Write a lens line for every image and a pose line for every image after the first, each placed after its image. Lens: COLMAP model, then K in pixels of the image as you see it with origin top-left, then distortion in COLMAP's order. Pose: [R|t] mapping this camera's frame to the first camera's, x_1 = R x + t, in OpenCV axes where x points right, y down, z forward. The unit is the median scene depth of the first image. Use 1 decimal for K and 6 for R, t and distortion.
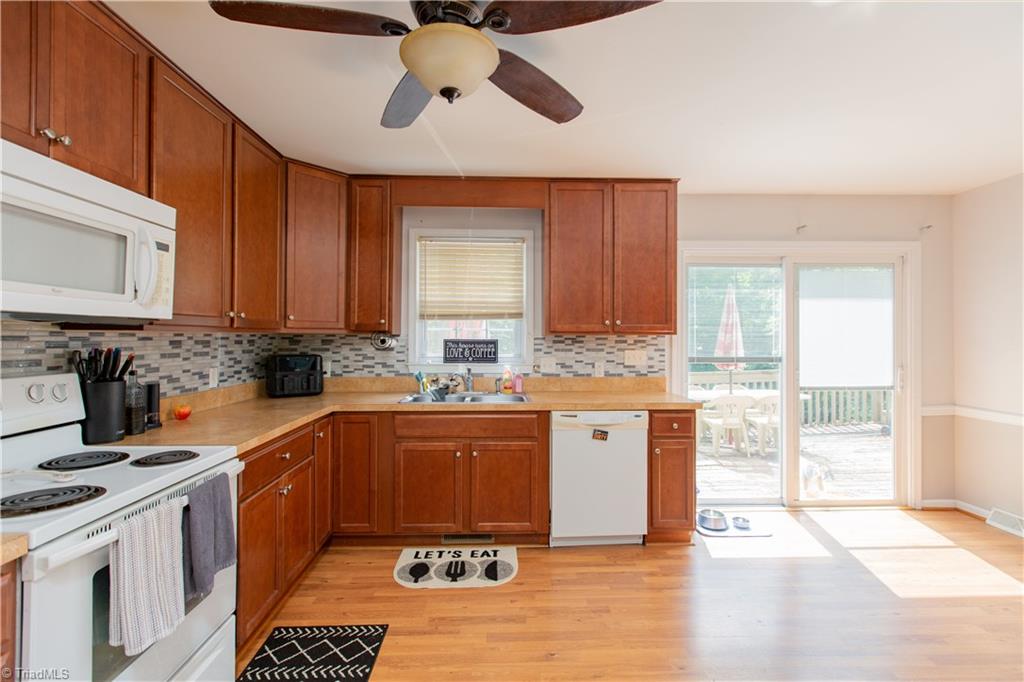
lens RADIAL K [[468.6, 0, 496.3], [0, 468.6, 334.6], [0, 0, 1]] dist [-0.001127, -0.001105]
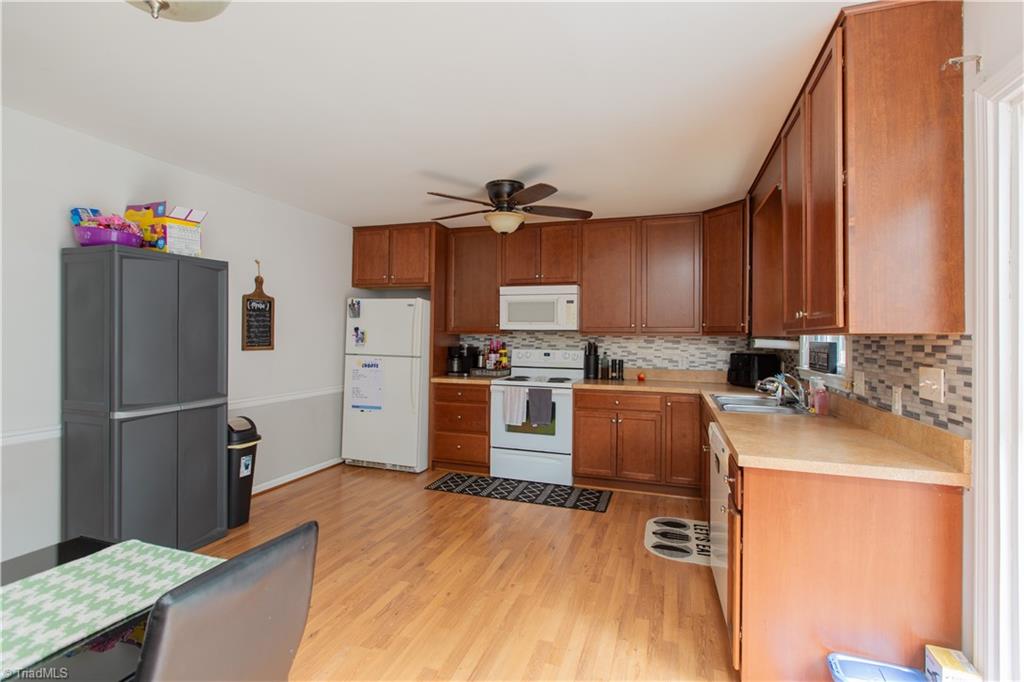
lens RADIAL K [[468.6, 0, 503.6], [0, 468.6, 338.2], [0, 0, 1]] dist [-0.001127, -0.001105]
pose [[-0.372906, -0.004044, -0.927860, 0.951406], [-0.007332, 0.999972, -0.001411, 0.009280], [0.927840, 0.006276, -0.372925, 0.851973]]
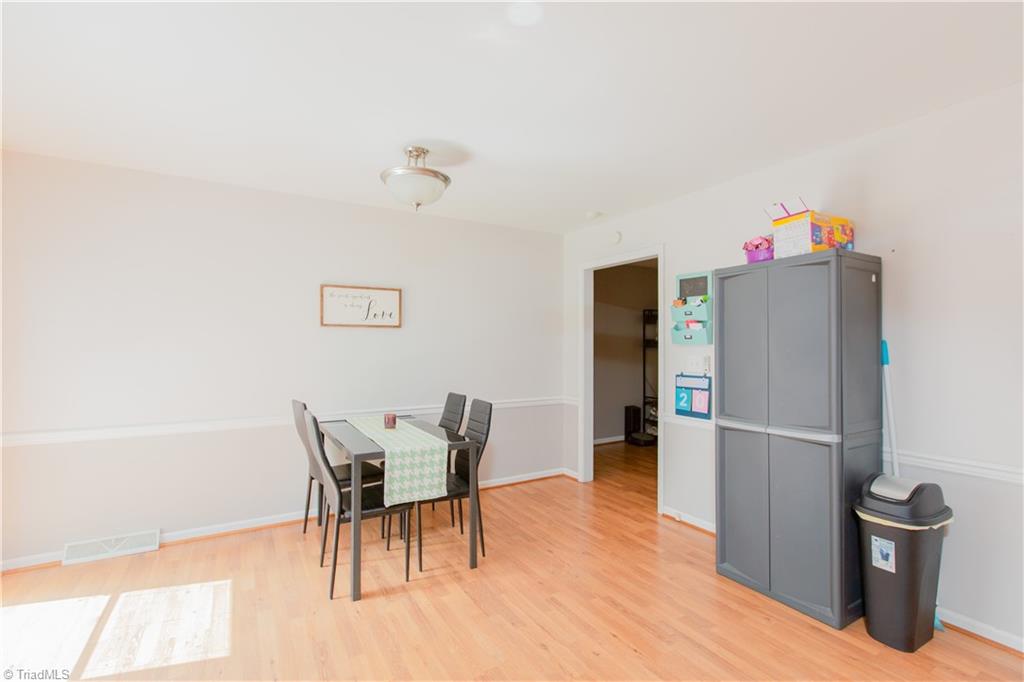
lens RADIAL K [[468.6, 0, 516.4], [0, 468.6, 337.9], [0, 0, 1]] dist [-0.001127, -0.001105]
pose [[-0.490841, 0.007722, 0.871215, -0.101673], [-0.010512, 0.999835, -0.014785, -0.005026], [-0.871185, -0.016415, -0.490680, 0.763088]]
